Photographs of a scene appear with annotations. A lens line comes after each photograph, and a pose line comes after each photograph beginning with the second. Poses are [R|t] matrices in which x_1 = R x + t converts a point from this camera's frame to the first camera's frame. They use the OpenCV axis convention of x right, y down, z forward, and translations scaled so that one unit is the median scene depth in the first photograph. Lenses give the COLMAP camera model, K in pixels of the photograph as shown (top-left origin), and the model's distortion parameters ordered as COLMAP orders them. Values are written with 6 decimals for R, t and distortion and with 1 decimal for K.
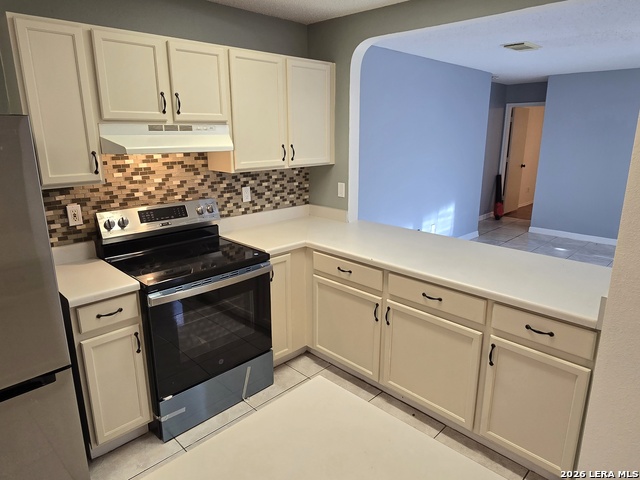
lens RADIAL K [[413.5, 0, 324.7], [0, 413.5, 235.0], [0, 0, 1]] dist [0.003159, -0.003879]
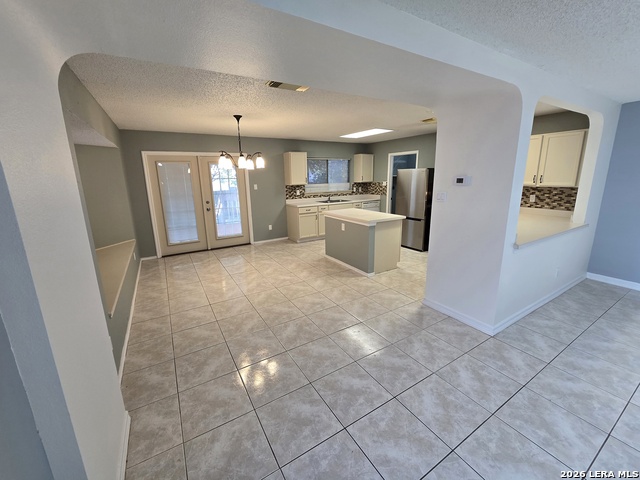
lens RADIAL K [[263.2, 0, 318.3], [0, 263.2, 231.7], [0, 0, 1]] dist [0.000136, -0.002803]
pose [[-0.250923, 0.208811, -0.945217, 1.704563], [-0.221826, 0.938069, 0.266120, -0.062107], [0.942248, 0.276450, -0.189063, 0.301693]]
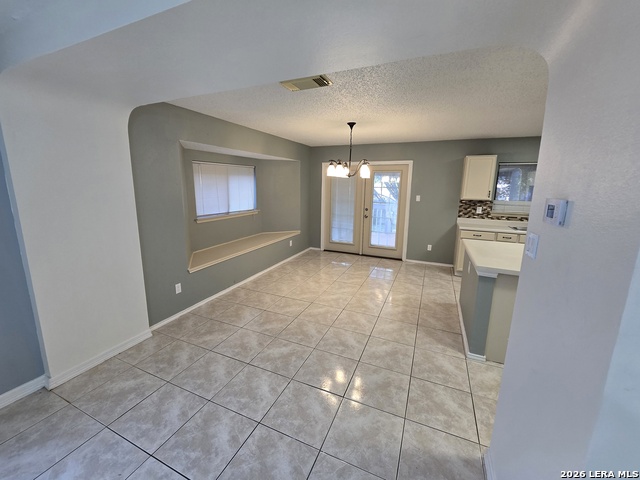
lens RADIAL K [[263.2, 0, 318.1], [0, 263.2, 231.5], [0, 0, 1]] dist [0.000136, -0.002803]
pose [[-0.936863, 0.048032, -0.346382, 1.005584], [-0.101432, 0.910614, 0.400617, -0.192299], [0.334663, 0.410458, -0.848248, 0.797606]]
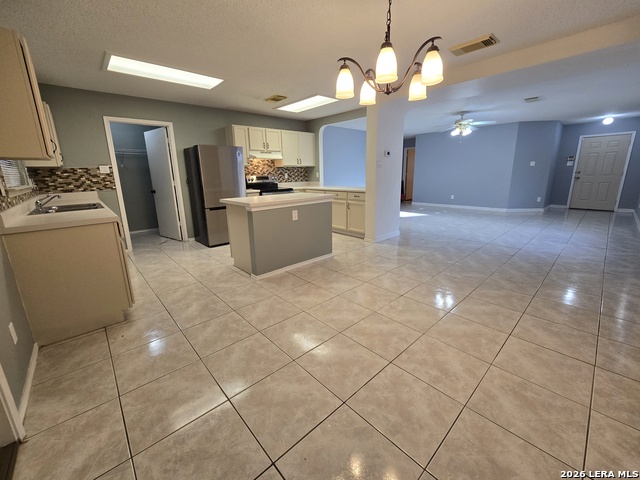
lens RADIAL K [[263.2, 0, 318.6], [0, 263.2, 231.3], [0, 0, 1]] dist [0.000136, -0.002803]
pose [[0.998217, -0.007864, -0.059171, 0.199614], [0.006269, 0.999613, -0.027098, 0.447228], [0.059361, 0.026679, 0.997880, -1.132412]]
